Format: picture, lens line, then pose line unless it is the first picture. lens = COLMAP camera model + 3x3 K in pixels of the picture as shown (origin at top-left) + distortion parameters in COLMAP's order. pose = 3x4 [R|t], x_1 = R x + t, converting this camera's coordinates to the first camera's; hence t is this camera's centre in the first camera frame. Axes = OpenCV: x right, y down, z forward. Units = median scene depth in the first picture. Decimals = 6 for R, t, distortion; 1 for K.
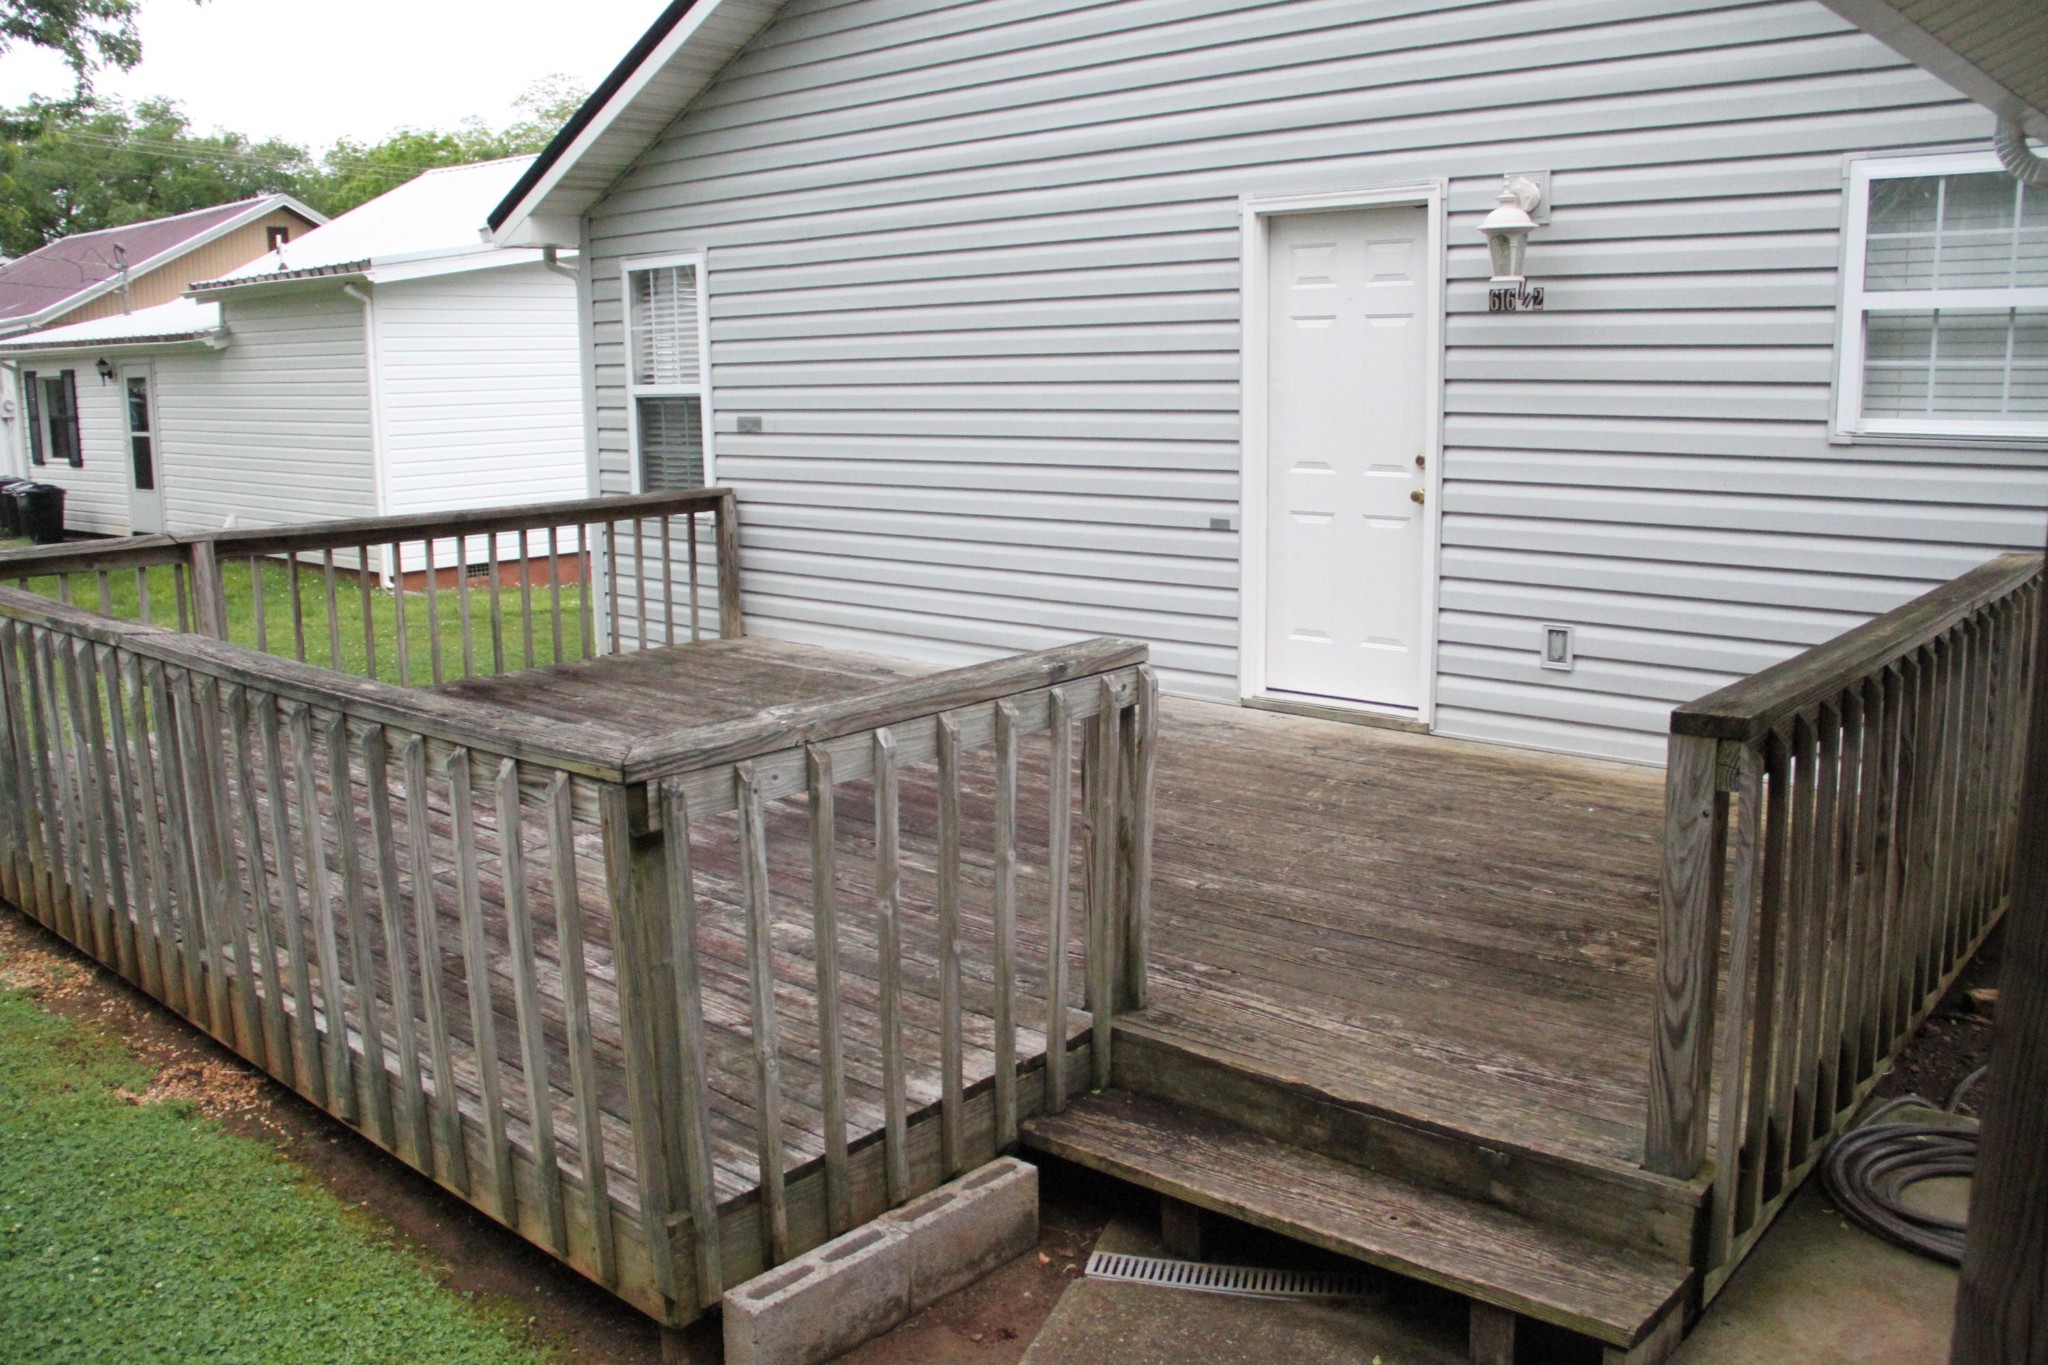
lens RADIAL K [[1671.2, 0, 1037.7], [0, 1671.2, 627.4], [0, 0, 1]] dist [-0.167647, 0.131126]
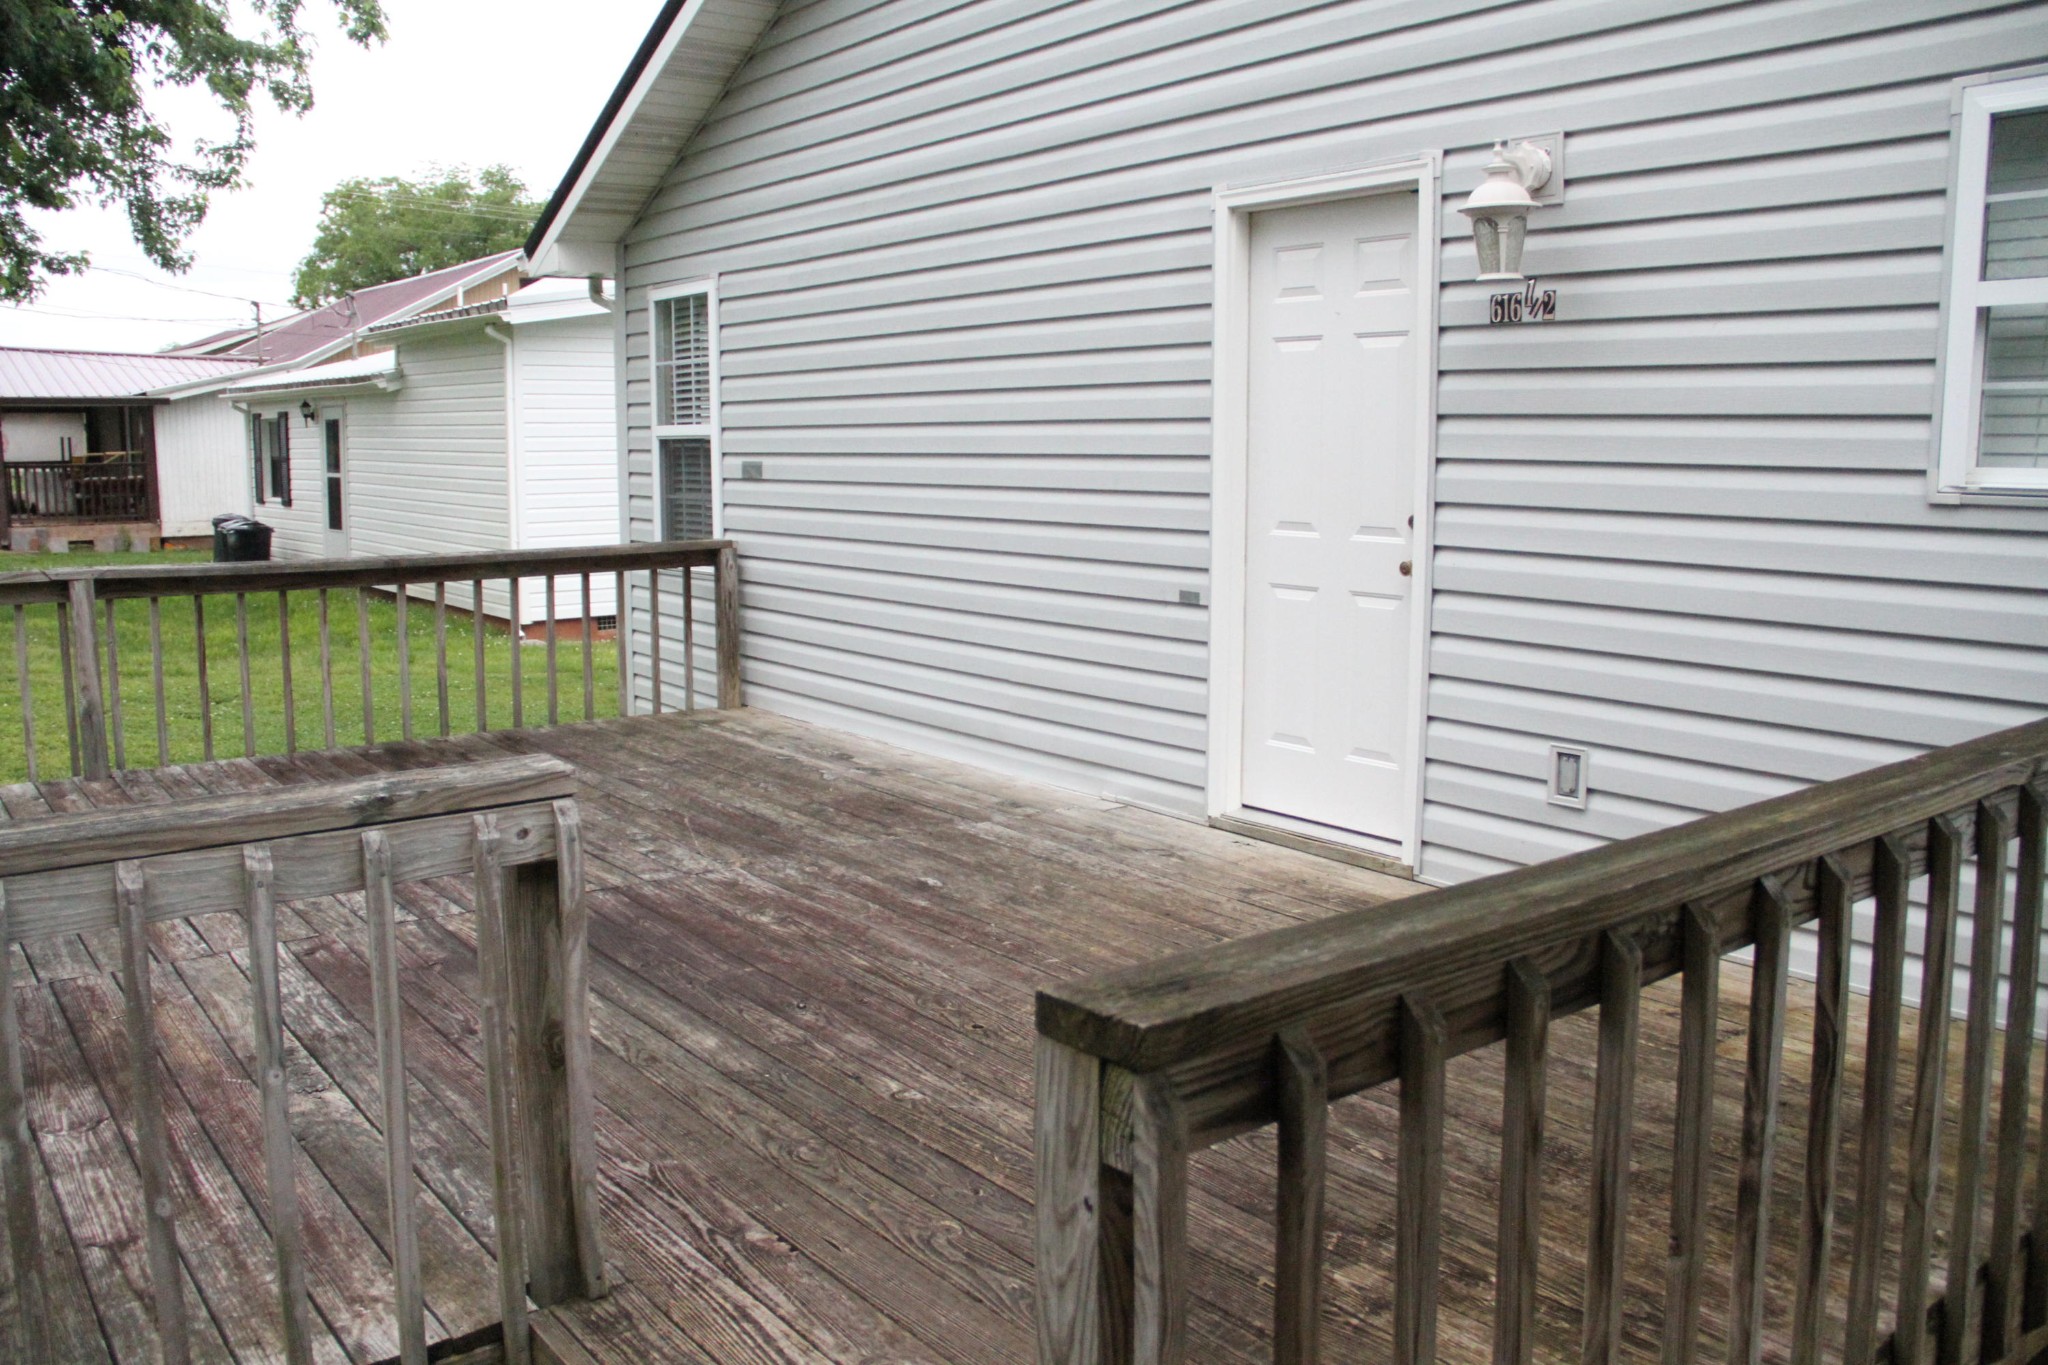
lens RADIAL K [[1671.2, 0, 1026.6], [0, 1671.2, 644.6], [0, 0, 1]] dist [-0.167647, 0.131126]
pose [[0.980500, 0.037148, -0.192978, 0.195601], [-0.042746, 0.998775, -0.024922, -0.016507], [0.191816, 0.032685, 0.980887, 0.205465]]
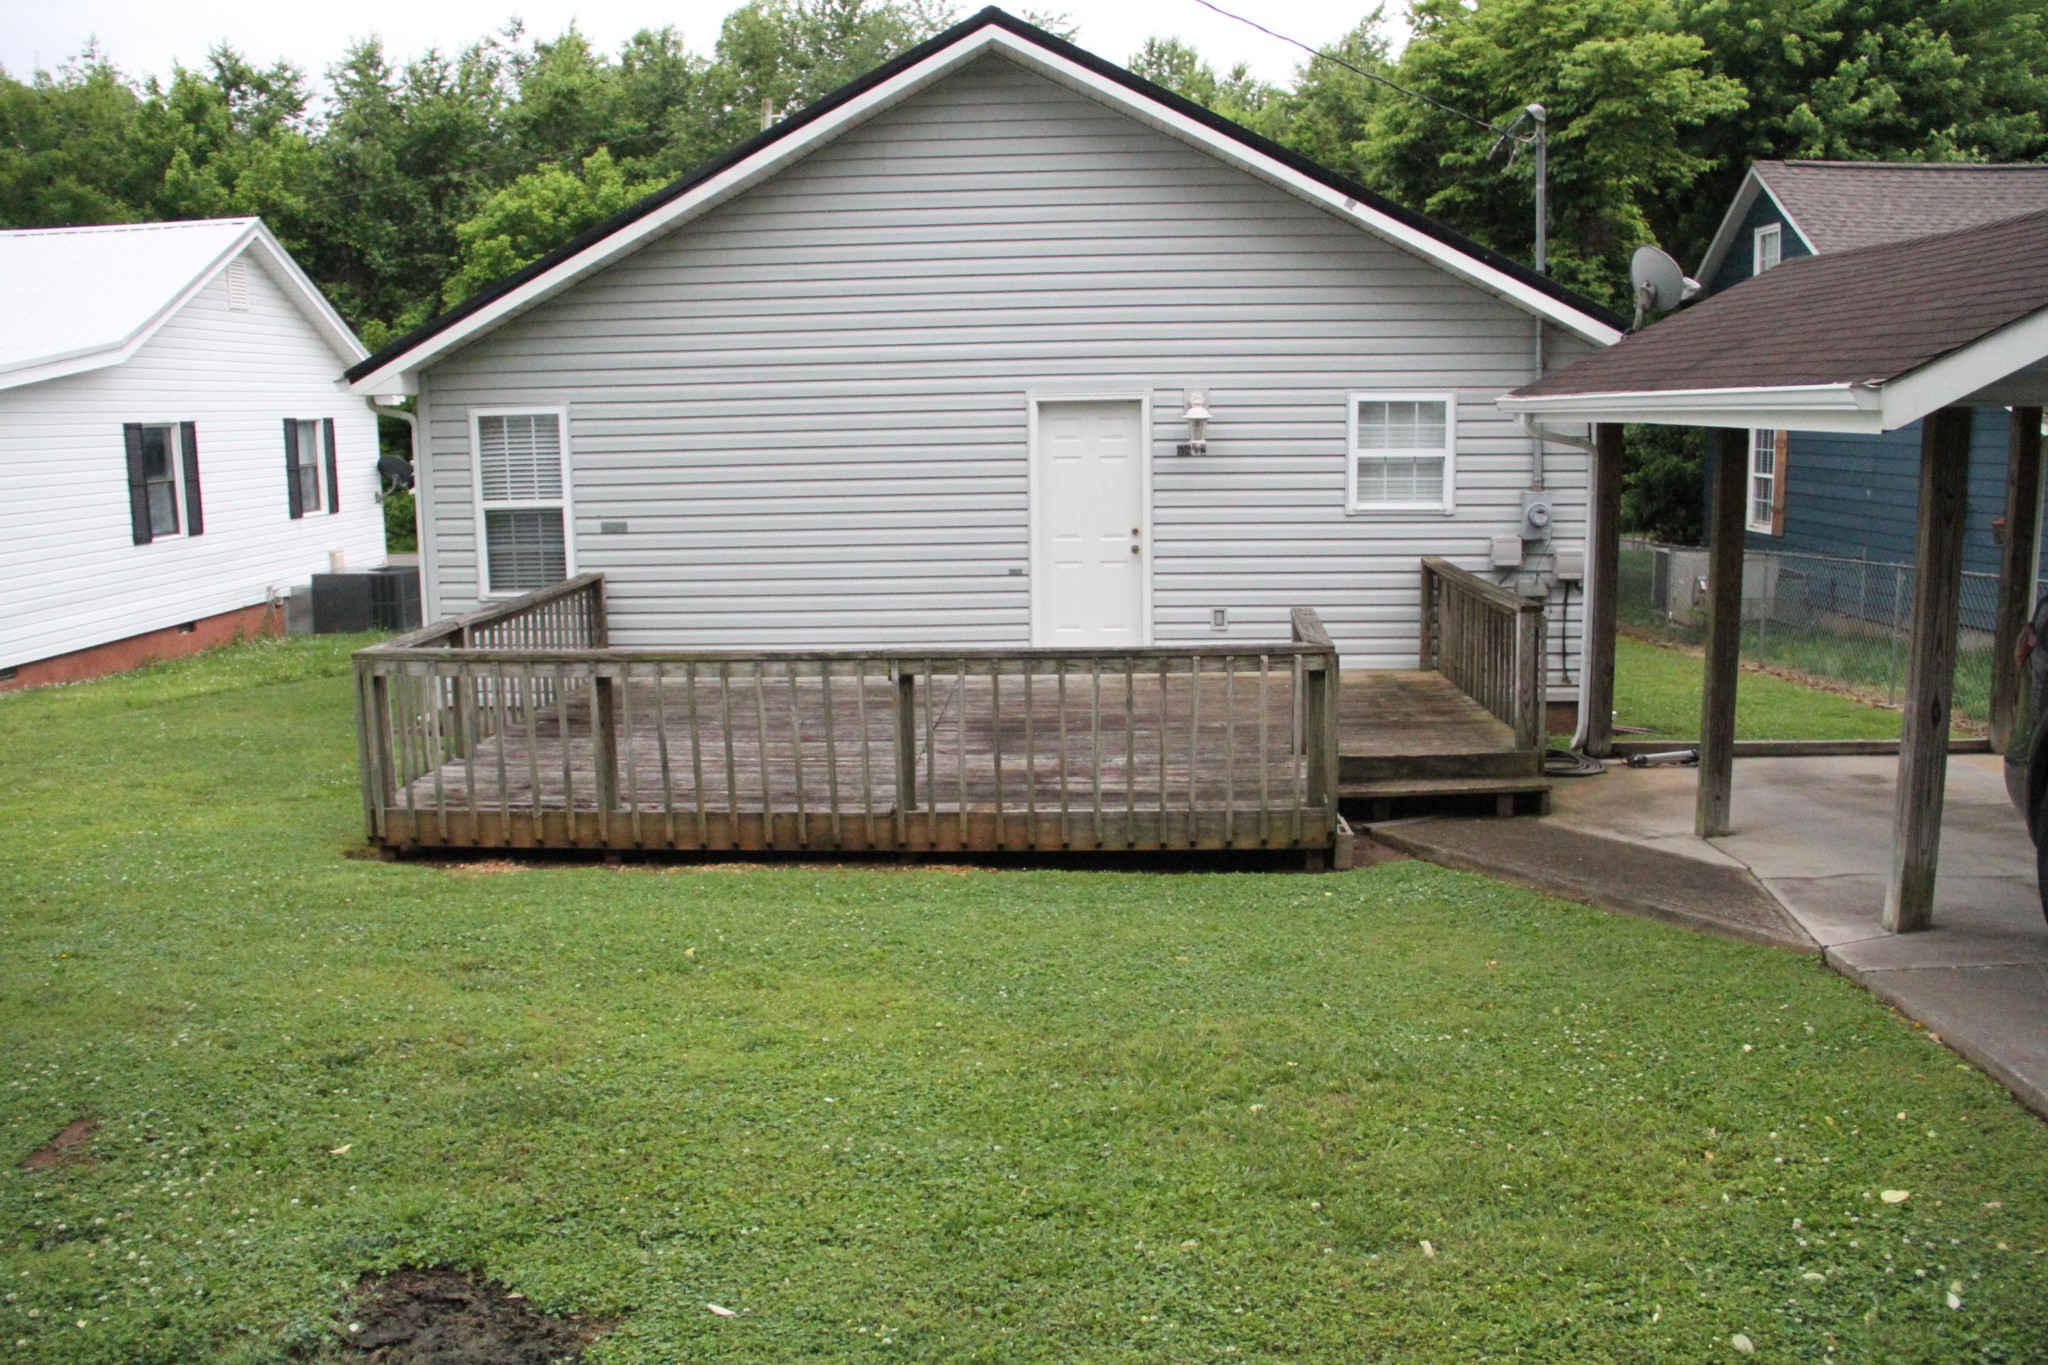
lens RADIAL K [[1671.2, 0, 1011.9], [0, 1671.2, 631.6], [0, 0, 1]] dist [-0.167647, 0.131126]
pose [[0.788876, -0.086469, 0.608439, -1.032798], [0.101009, 0.994831, 0.010417, -0.017521], [-0.606195, 0.053240, 0.793532, -0.438833]]
